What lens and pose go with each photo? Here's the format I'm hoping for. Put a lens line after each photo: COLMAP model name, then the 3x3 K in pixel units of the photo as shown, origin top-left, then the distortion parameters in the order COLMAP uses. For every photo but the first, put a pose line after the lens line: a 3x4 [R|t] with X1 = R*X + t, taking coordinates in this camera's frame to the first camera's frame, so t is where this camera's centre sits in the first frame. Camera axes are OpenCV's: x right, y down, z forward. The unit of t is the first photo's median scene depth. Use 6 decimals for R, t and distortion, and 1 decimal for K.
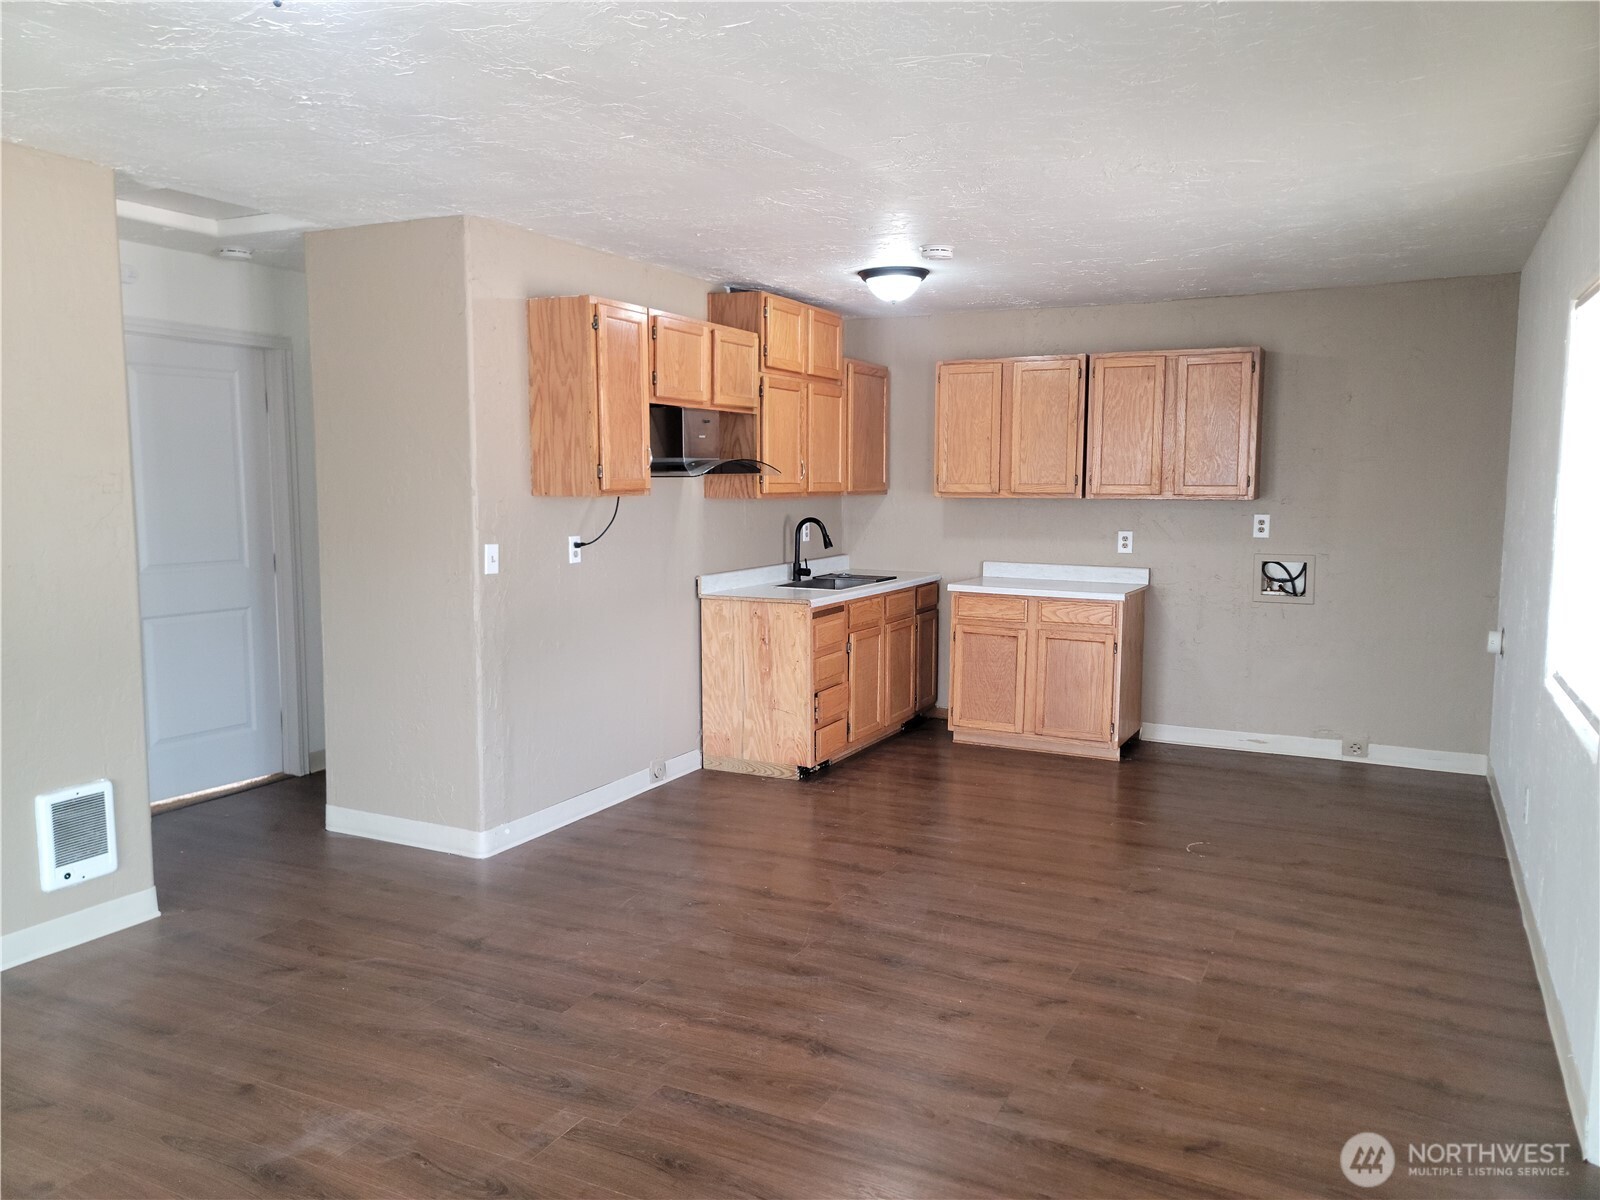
lens RADIAL K [[1178.1, 0, 813.8], [0, 1178.1, 594.0], [0, 0, 1]] dist [0.062428, -0.006487]
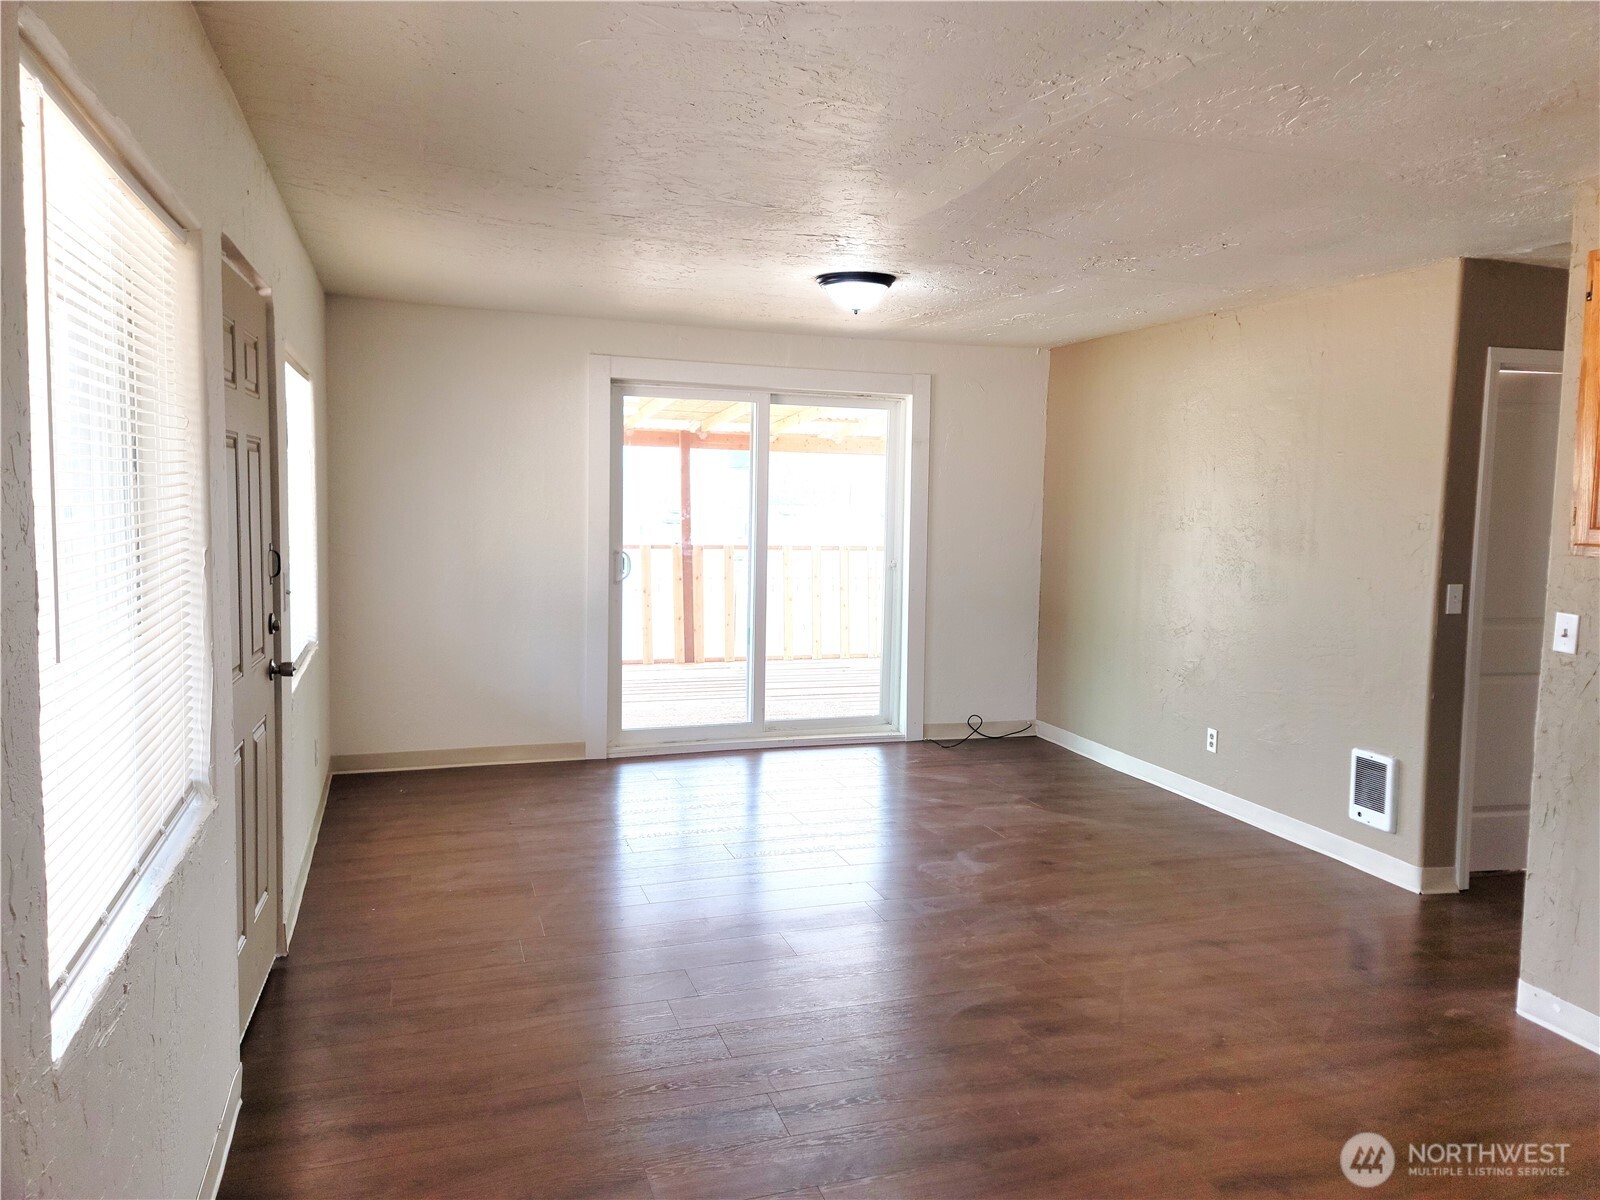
lens RADIAL K [[1167.3, 0, 835.1], [0, 1167.3, 602.3], [0, 0, 1]] dist [0.051145, -0.001393]
pose [[-0.694401, 0.048795, -0.717932, 0.448773], [-0.098884, 0.981763, 0.162370, -0.095622], [0.712762, 0.183742, -0.676912, 0.900065]]
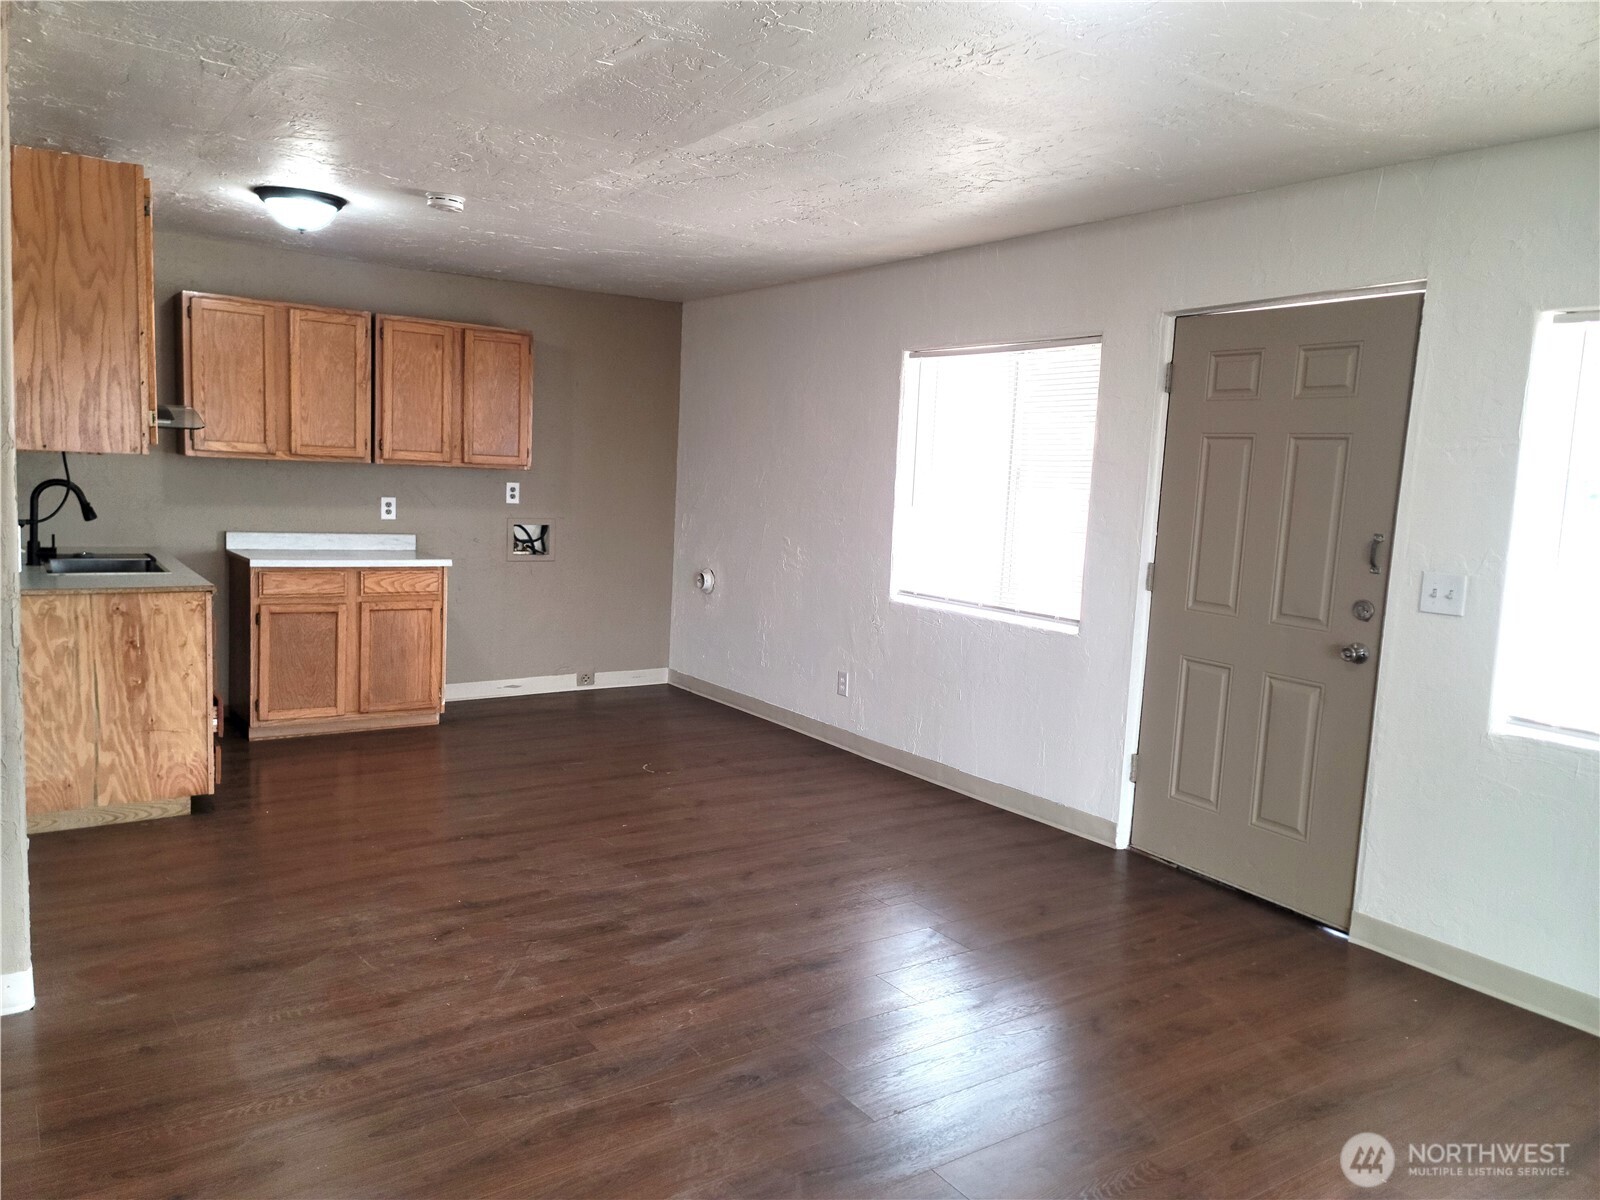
lens RADIAL K [[1178.1, 0, 813.8], [0, 1178.1, 594.0], [0, 0, 1]] dist [0.062428, -0.006487]
pose [[0.477856, -0.076280, 0.875120, -0.489487], [0.045378, 0.997036, 0.062129, -0.019917], [-0.877266, 0.010022, 0.479901, 0.235903]]
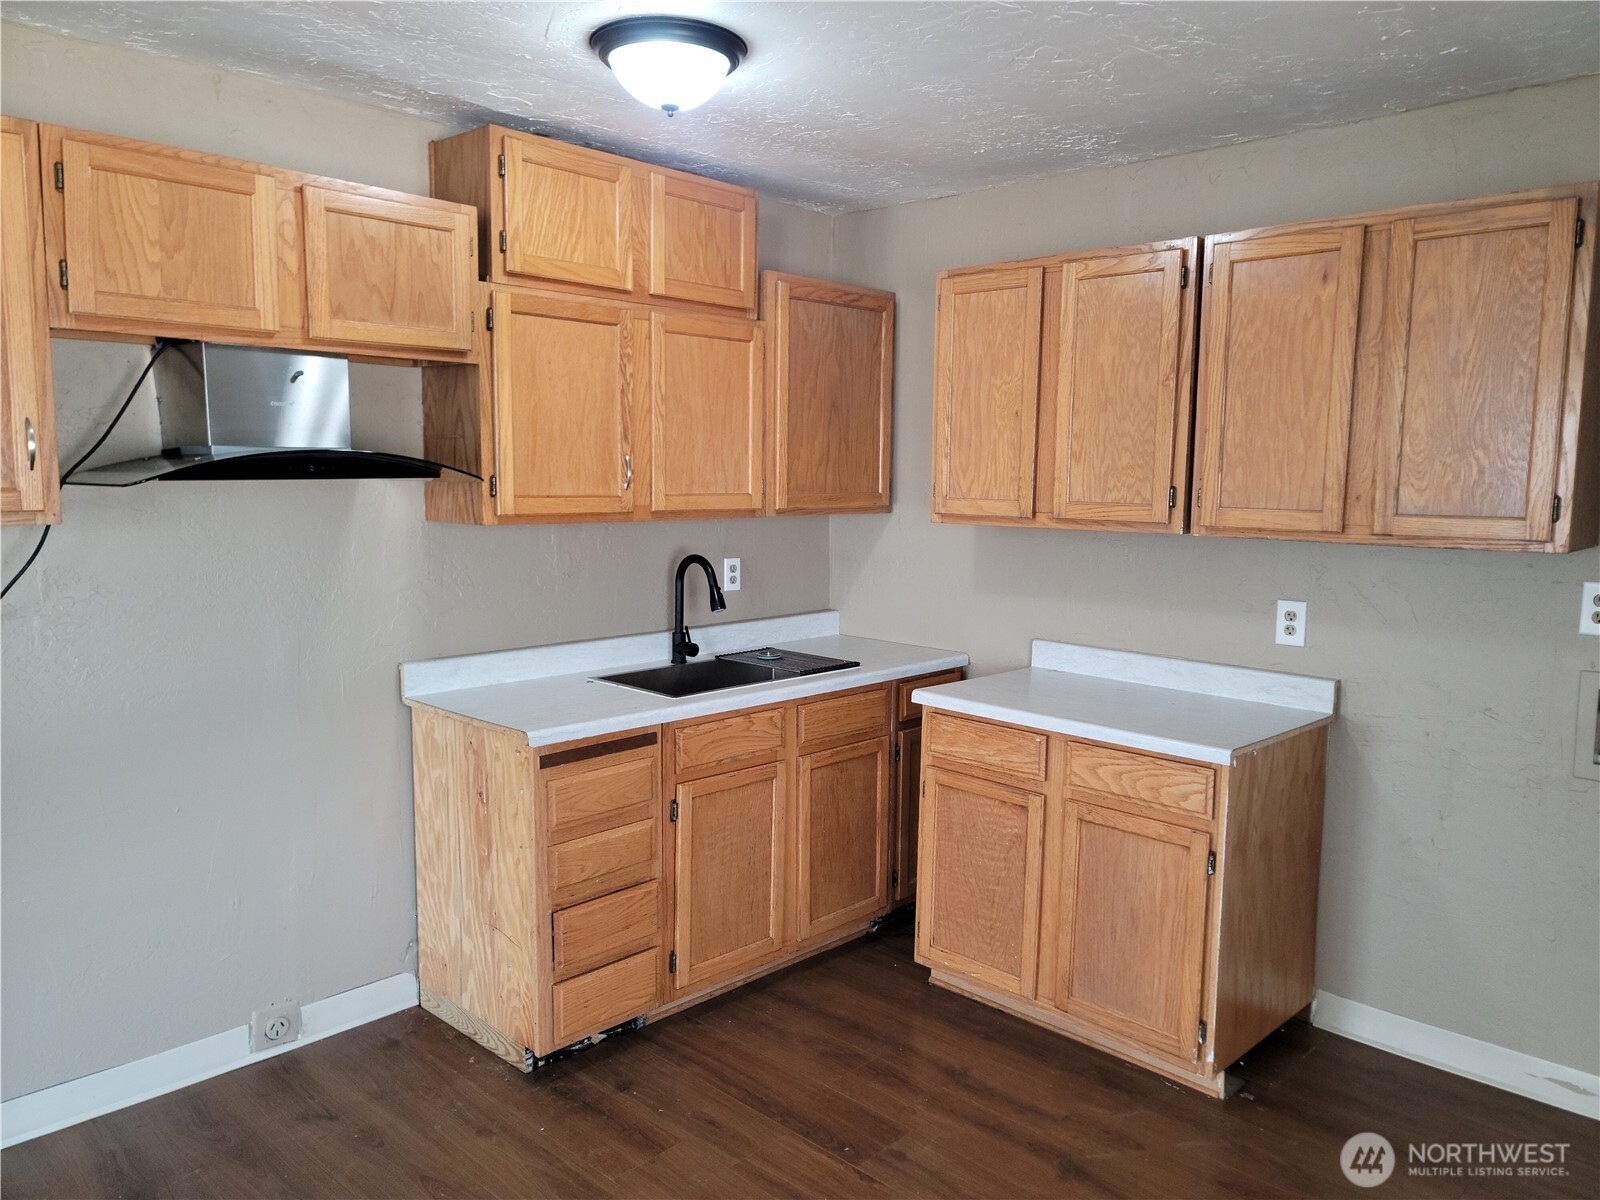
lens RADIAL K [[1167.3, 0, 835.1], [0, 1167.3, 602.3], [0, 0, 1]] dist [0.051145, -0.001393]
pose [[0.956278, 0.041717, -0.289468, 0.247456], [-0.037680, 0.999099, 0.019509, -0.060887], [0.290021, -0.007749, 0.956989, 0.526810]]
